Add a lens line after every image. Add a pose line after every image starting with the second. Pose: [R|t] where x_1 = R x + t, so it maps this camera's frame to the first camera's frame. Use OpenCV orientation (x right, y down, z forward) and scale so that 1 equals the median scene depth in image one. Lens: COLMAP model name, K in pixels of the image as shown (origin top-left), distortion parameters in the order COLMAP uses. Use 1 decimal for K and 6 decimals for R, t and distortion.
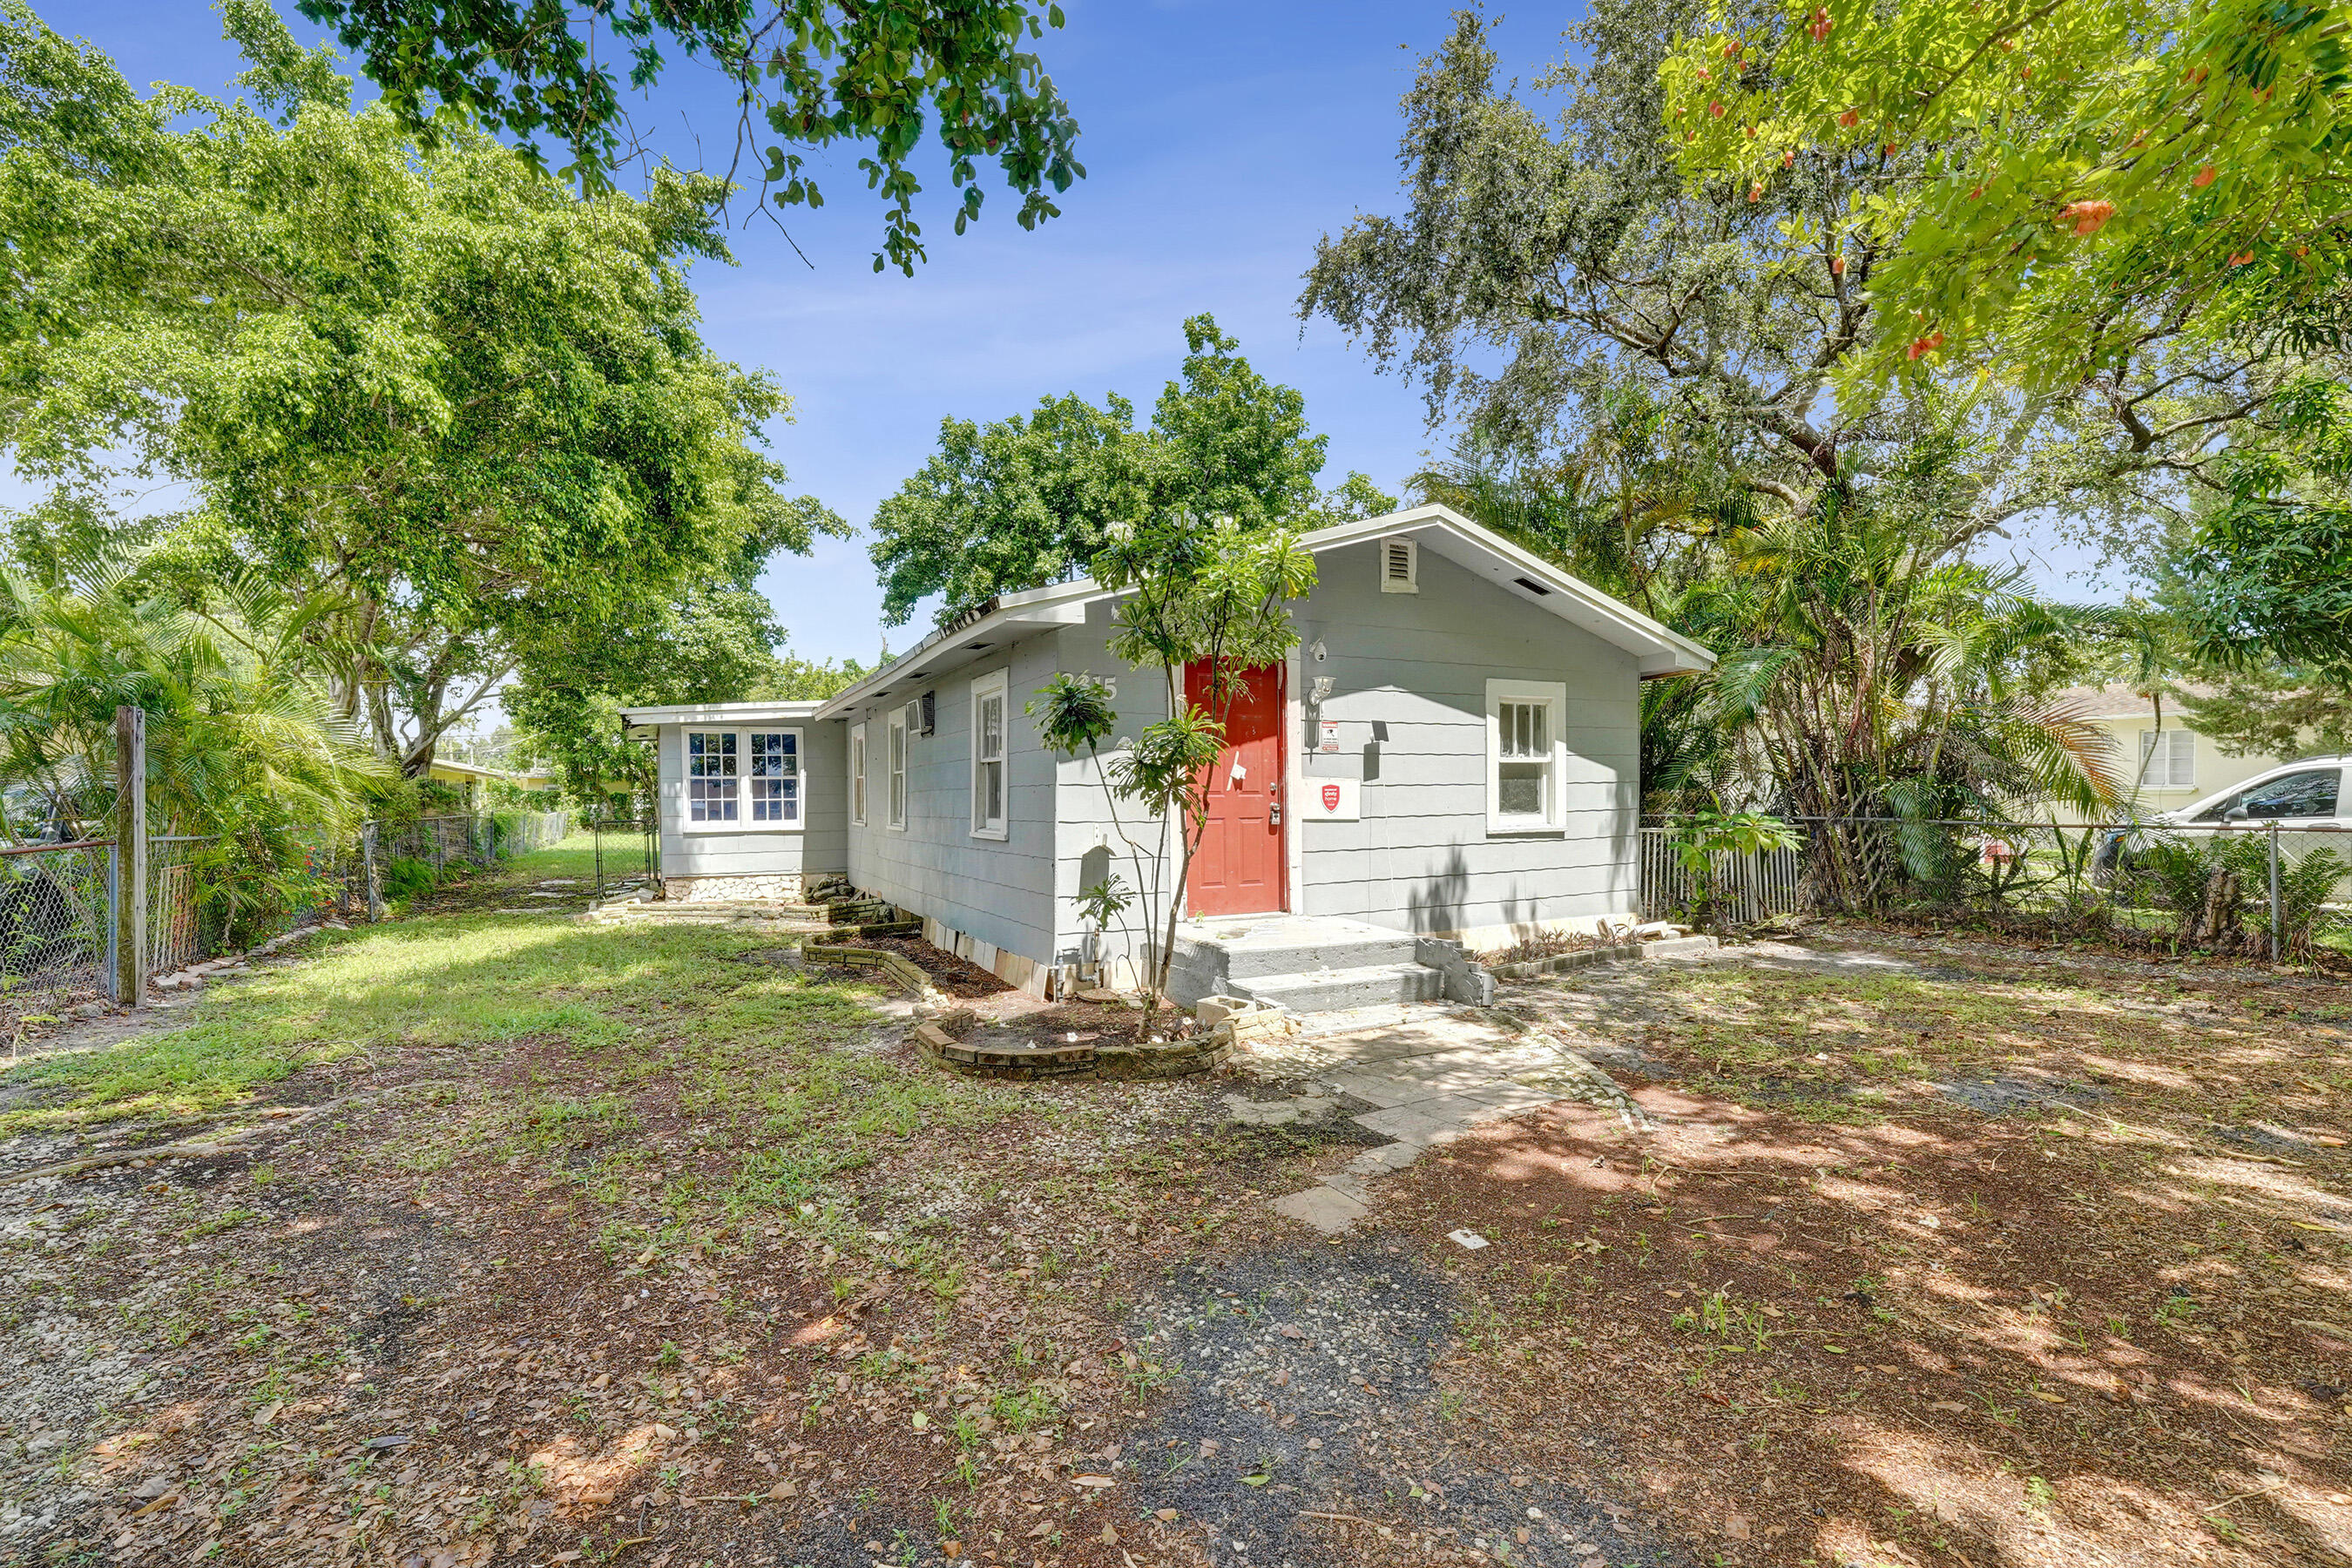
lens RADIAL K [[1004.7, 0, 1159.4], [0, 1004.7, 824.4], [0, 0, 1]] dist [-0.008735, 0.002476]
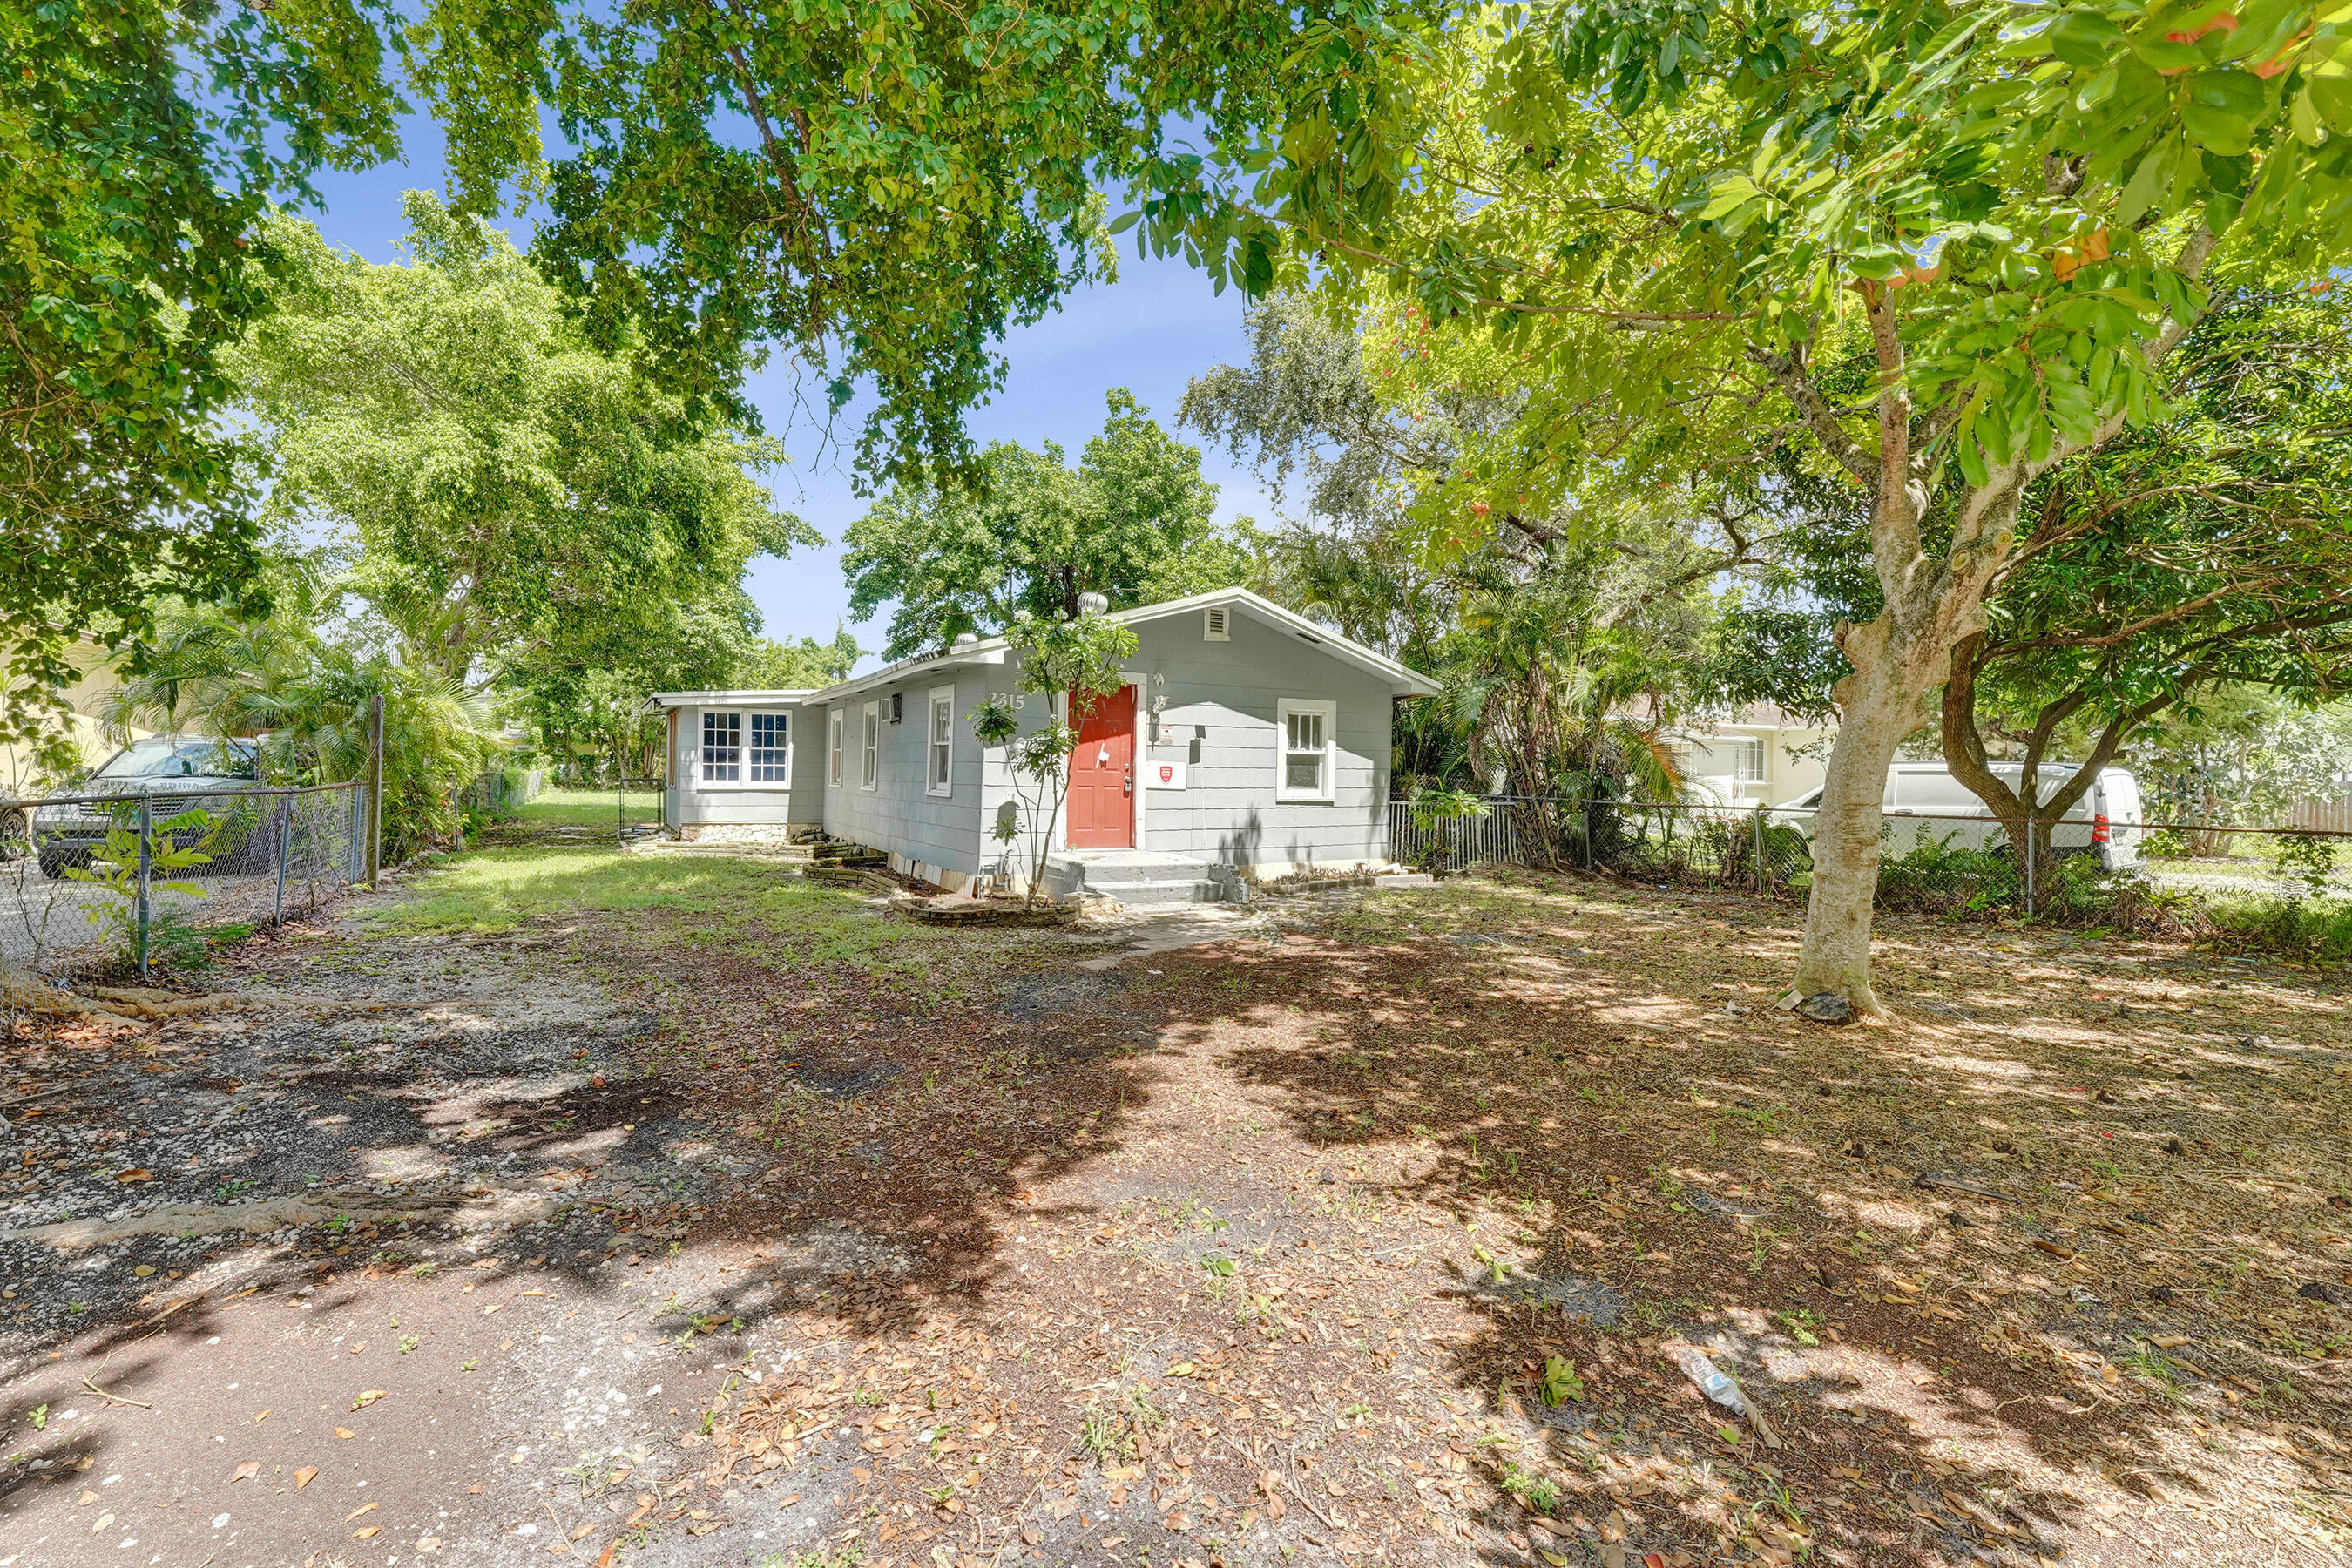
lens RADIAL K [[1004.7, 0, 1168.6], [0, 1004.7, 774.8], [0, 0, 1]] dist [-0.008735, 0.002476]
pose [[0.997650, 0.025099, 0.063754, 0.064403], [-0.023539, 0.999408, -0.025109, 0.010079], [-0.064347, 0.023549, 0.997650, -0.436734]]
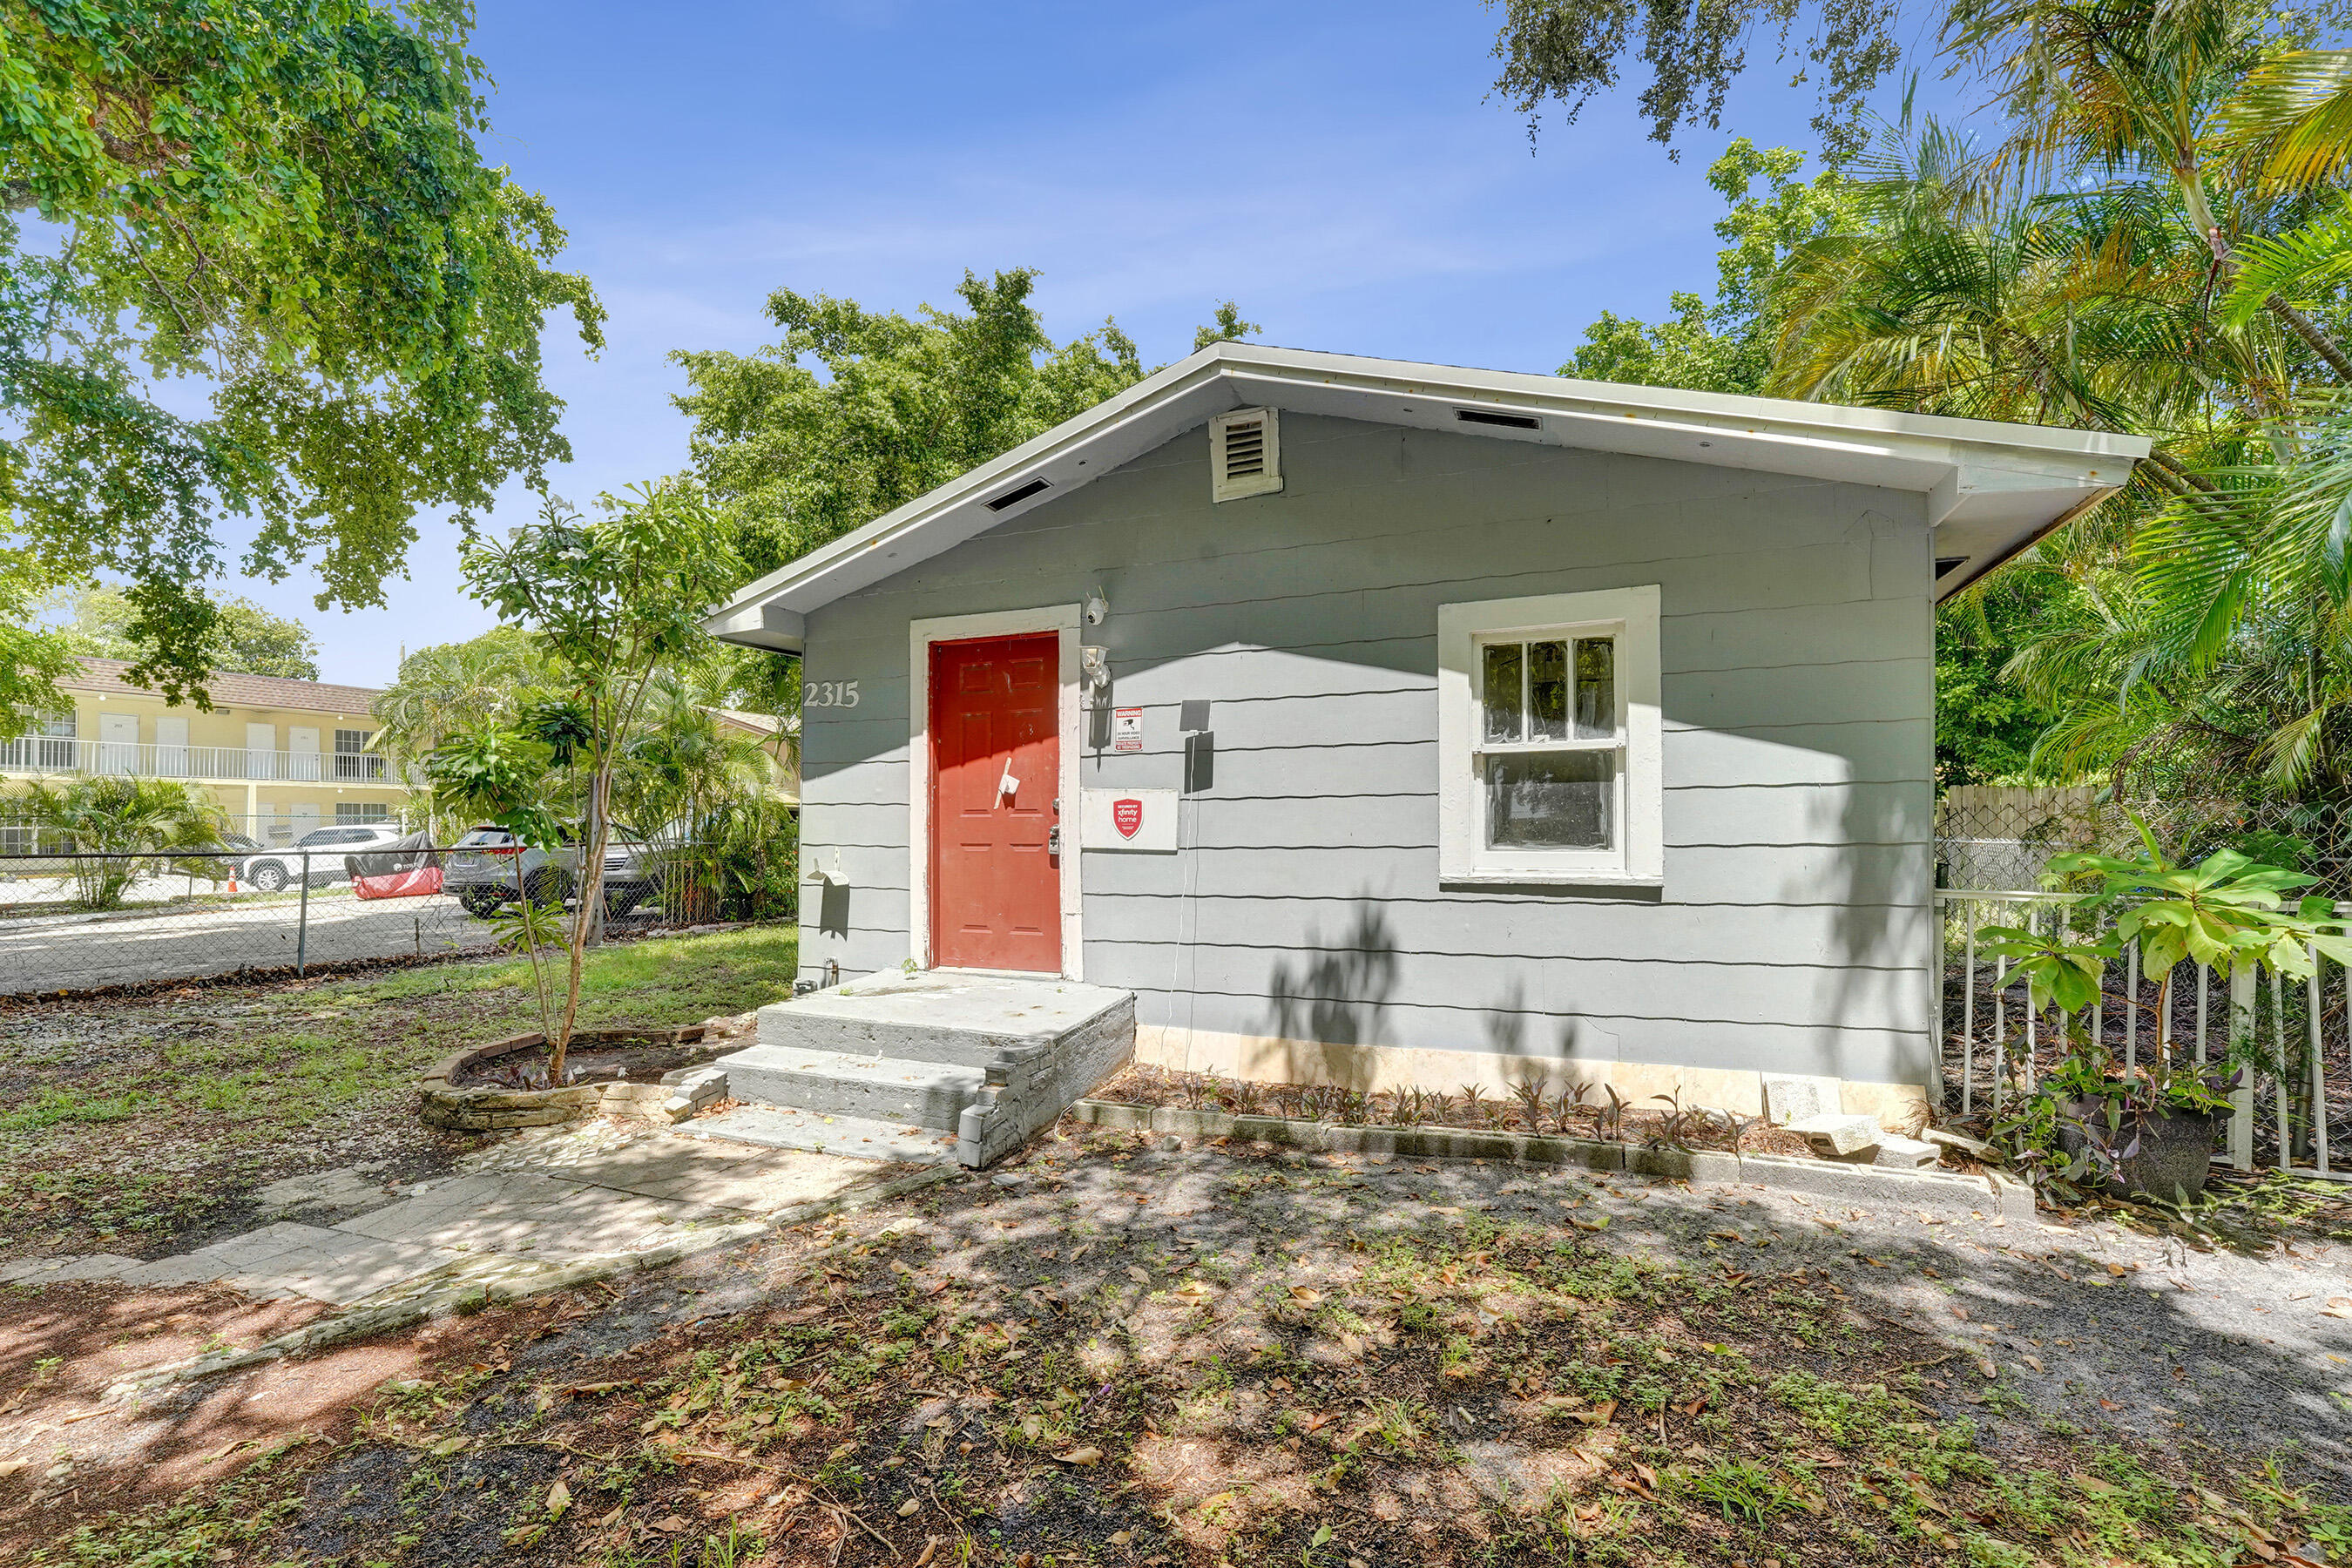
lens RADIAL K [[1004.7, 0, 1179.6], [0, 1004.7, 801.5], [0, 0, 1]] dist [-0.008735, 0.002476]
pose [[0.650200, -0.011554, -0.759675, 0.596277], [-0.019937, 0.999281, -0.032262, -0.013569], [0.759501, 0.036122, 0.649502, 0.481639]]
